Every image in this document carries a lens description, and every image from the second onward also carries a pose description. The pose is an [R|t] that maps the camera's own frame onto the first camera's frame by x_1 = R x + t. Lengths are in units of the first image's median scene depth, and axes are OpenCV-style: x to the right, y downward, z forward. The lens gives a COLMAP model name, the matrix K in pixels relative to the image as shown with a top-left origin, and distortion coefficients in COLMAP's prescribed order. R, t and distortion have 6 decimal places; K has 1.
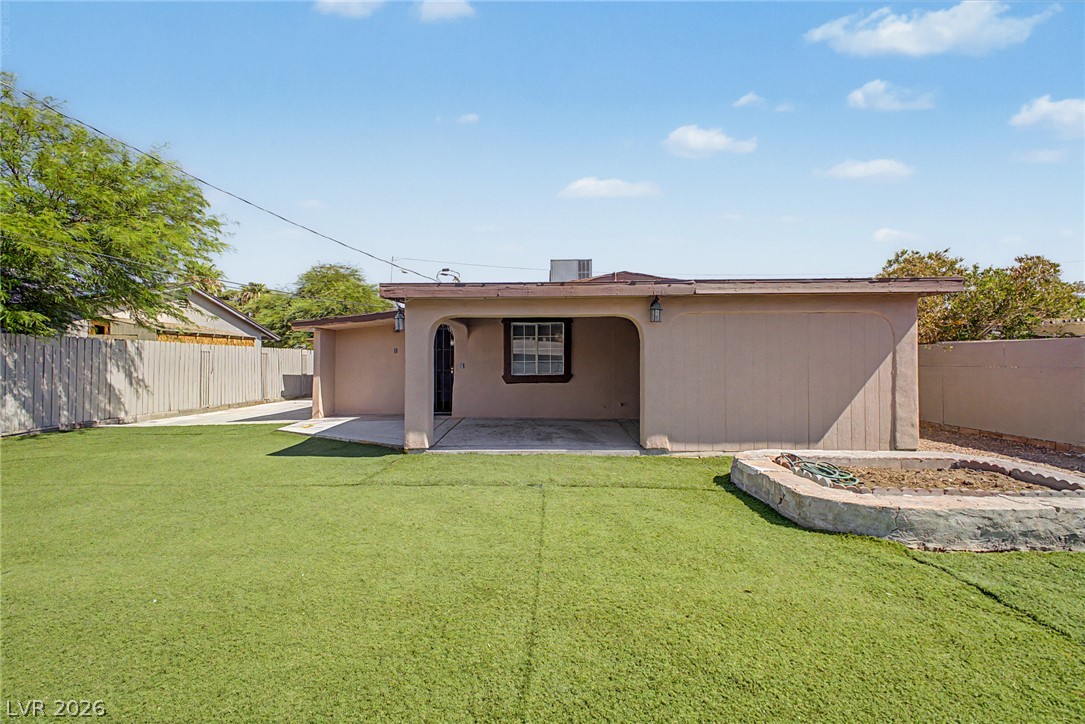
lens RADIAL K [[429.9, 0, 535.8], [0, 429.9, 355.7], [0, 0, 1]] dist [0.031575, -0.009961]
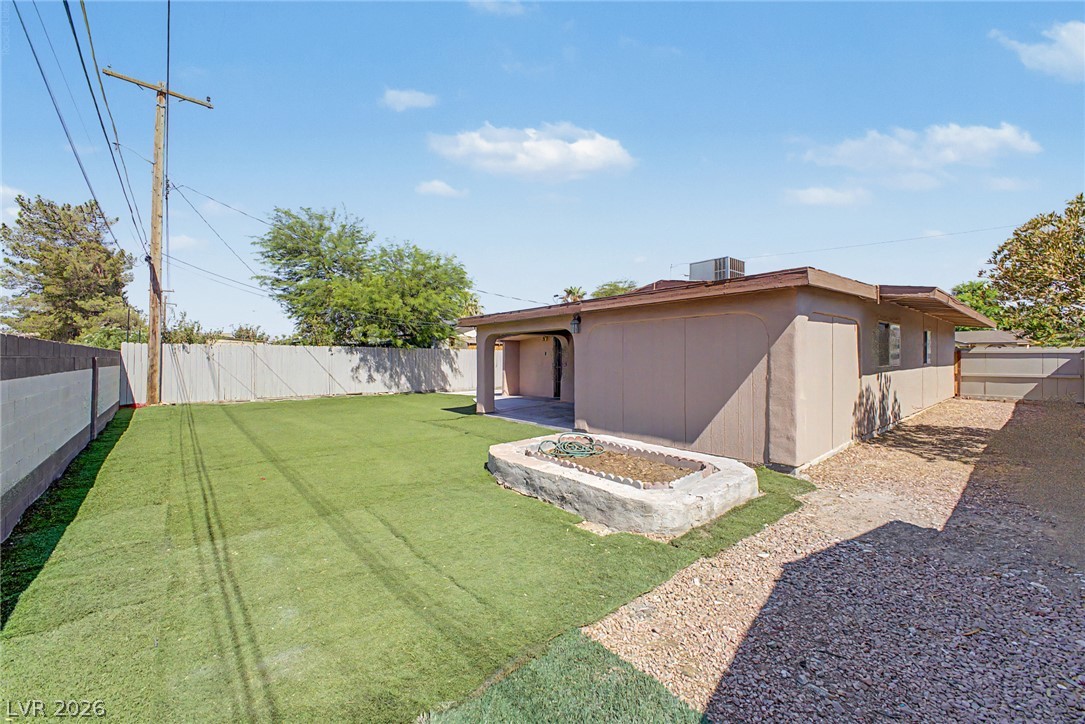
lens RADIAL K [[429.9, 0, 535.8], [0, 429.9, 355.7], [0, 0, 1]] dist [0.031575, -0.009961]
pose [[0.663481, -0.004130, -0.748182, 1.140316], [0.010613, 0.999936, 0.003892, -0.014701], [0.748118, -0.010523, 0.663482, 0.038436]]
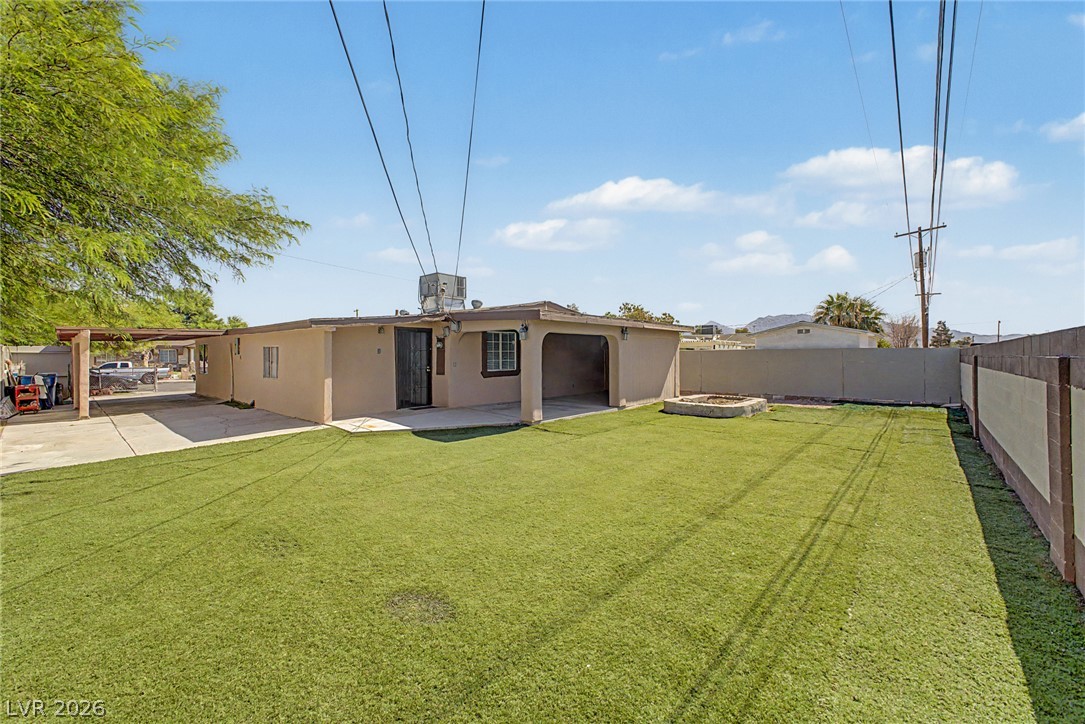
lens RADIAL K [[429.9, 0, 535.8], [0, 429.9, 355.7], [0, 0, 1]] dist [0.031575, -0.009961]
pose [[0.647586, 0.000689, 0.761992, -1.397445], [-0.005734, 0.999976, 0.003968, -0.013072], [-0.761971, -0.006939, 0.647574, 0.057199]]
